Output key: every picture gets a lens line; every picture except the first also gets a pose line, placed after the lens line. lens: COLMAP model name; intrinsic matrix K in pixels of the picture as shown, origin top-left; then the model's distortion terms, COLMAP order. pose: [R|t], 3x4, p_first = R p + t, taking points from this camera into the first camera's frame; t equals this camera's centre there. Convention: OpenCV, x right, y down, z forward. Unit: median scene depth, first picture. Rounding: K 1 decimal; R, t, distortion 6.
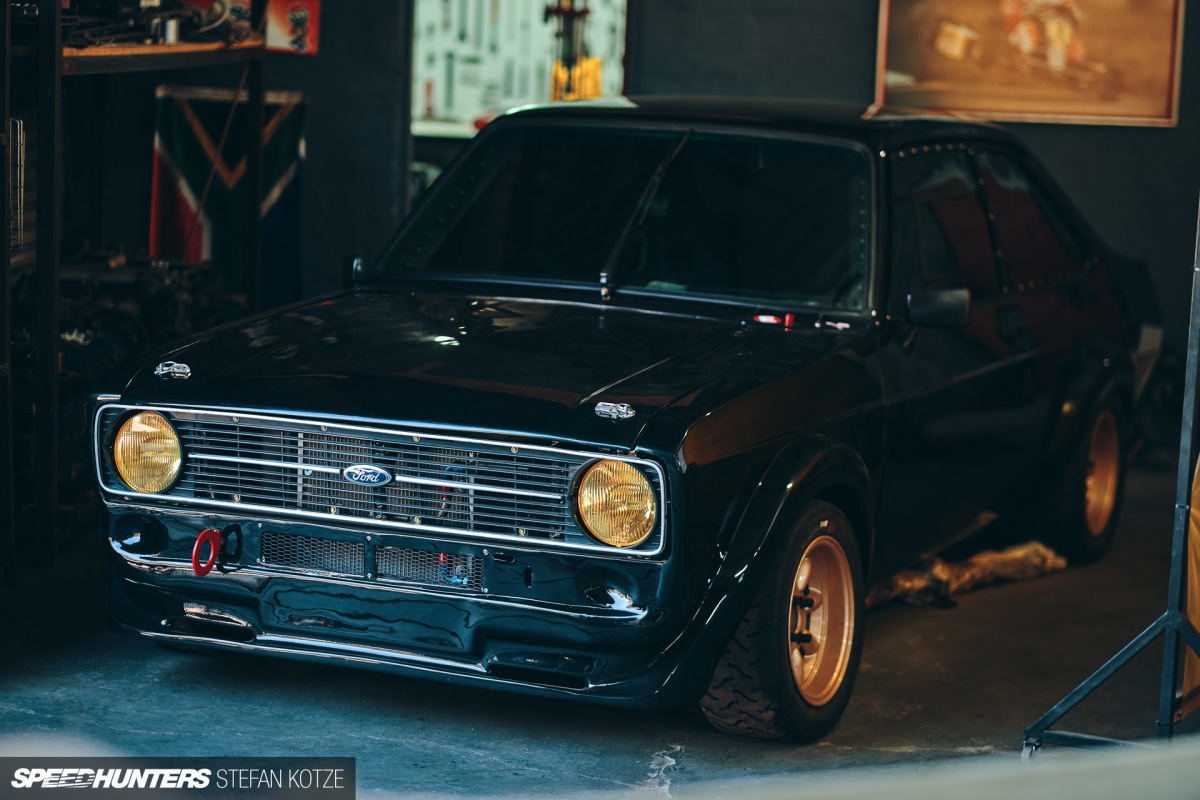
lens RADIAL K [[2837.5, 0, 600.0], [0, 2837.5, 400.0], [0, 0, 1]] dist [-0.003802, -0.565519]
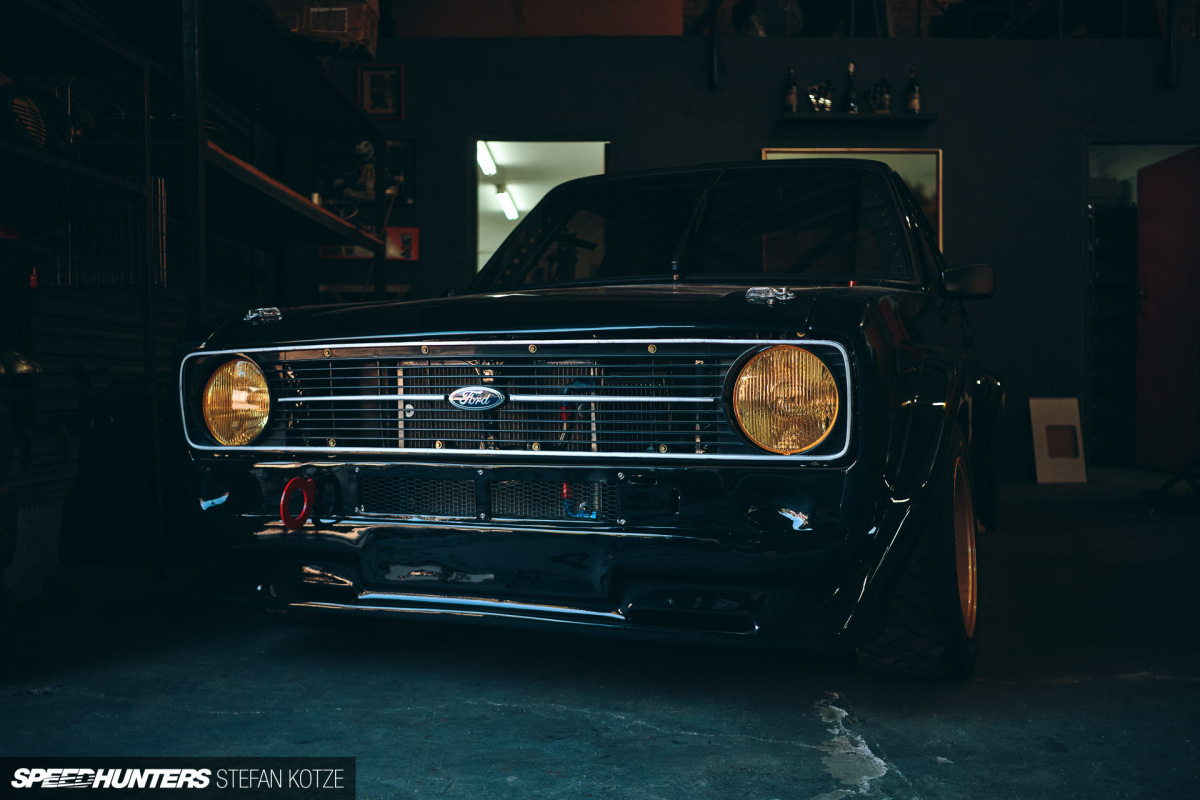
lens RADIAL K [[1129.0, 0, 600.0], [0, 1129.0, 400.0], [0, 0, 1]] dist [-0.091210, 0.211364]
pose [[0.997455, -0.043981, 0.056119, -0.063088], [0.050397, 0.991665, -0.118578, 0.069366], [-0.050436, 0.121105, 0.991358, 0.649673]]
